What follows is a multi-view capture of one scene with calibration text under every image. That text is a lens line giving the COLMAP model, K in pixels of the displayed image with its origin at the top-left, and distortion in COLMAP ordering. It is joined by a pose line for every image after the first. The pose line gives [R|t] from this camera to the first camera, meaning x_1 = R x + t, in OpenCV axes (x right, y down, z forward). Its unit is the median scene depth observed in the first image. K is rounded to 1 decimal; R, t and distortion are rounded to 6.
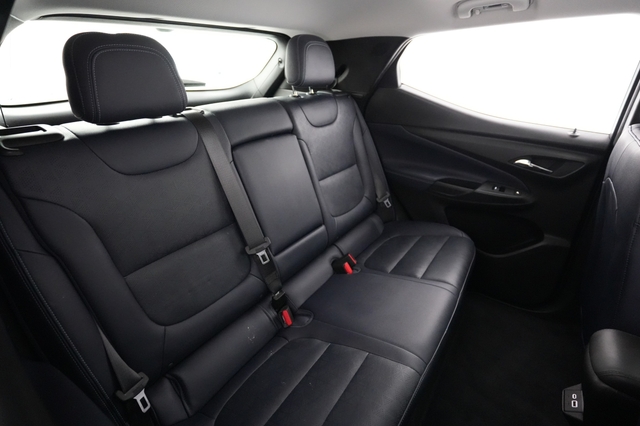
lens RADIAL K [[314.1, 0, 321.2], [0, 314.1, 214.1], [0, 0, 1]] dist [-0.001846, 0.000559]
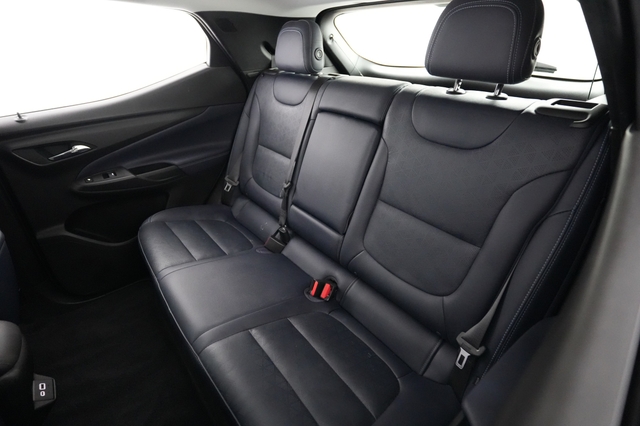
lens RADIAL K [[314.1, 0, 317.5], [0, 314.1, 211.2], [0, 0, 1]] dist [-0.001846, 0.000559]
pose [[-0.277976, 0.467961, -0.838893, 0.798123], [-0.419986, 0.726211, 0.544270, -0.507498], [0.863910, 0.503617, -0.005332, 1.036837]]
